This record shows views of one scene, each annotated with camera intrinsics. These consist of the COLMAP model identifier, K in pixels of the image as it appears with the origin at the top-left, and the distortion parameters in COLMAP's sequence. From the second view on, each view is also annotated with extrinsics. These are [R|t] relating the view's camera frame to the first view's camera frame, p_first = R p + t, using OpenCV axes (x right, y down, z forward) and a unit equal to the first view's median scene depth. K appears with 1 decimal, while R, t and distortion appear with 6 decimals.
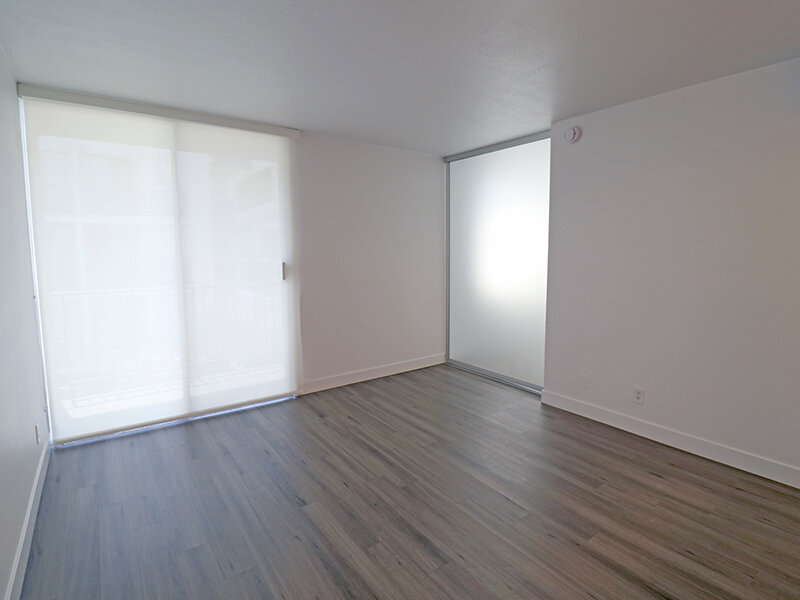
lens RADIAL K [[411.6, 0, 396.0], [0, 411.6, 290.6], [0, 0, 1]] dist [-0.017655, -0.008538]
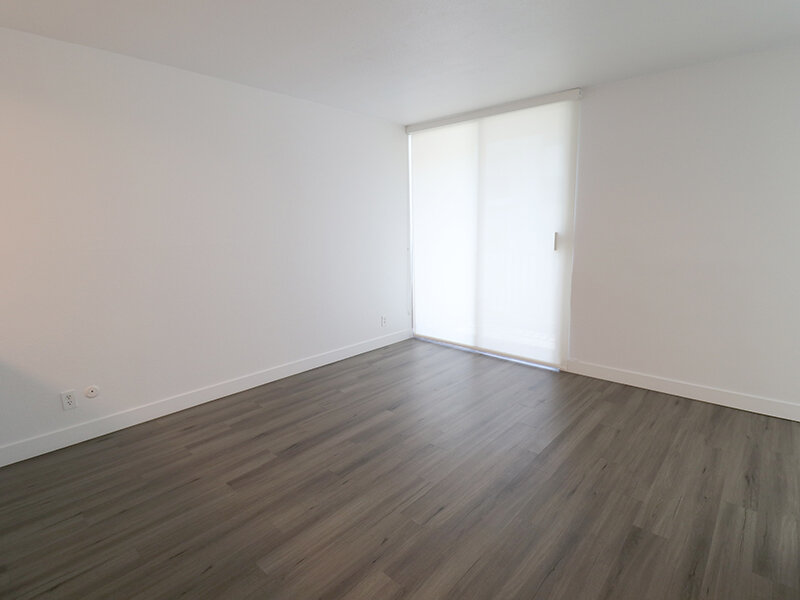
lens RADIAL K [[411.6, 0, 404.2], [0, 411.6, 294.0], [0, 0, 1]] dist [-0.017655, -0.008538]
pose [[0.196907, 0.159510, -0.967359, 0.631999], [-0.079319, 0.986034, 0.146444, -0.038448], [0.977208, 0.047894, 0.206809, 0.443621]]
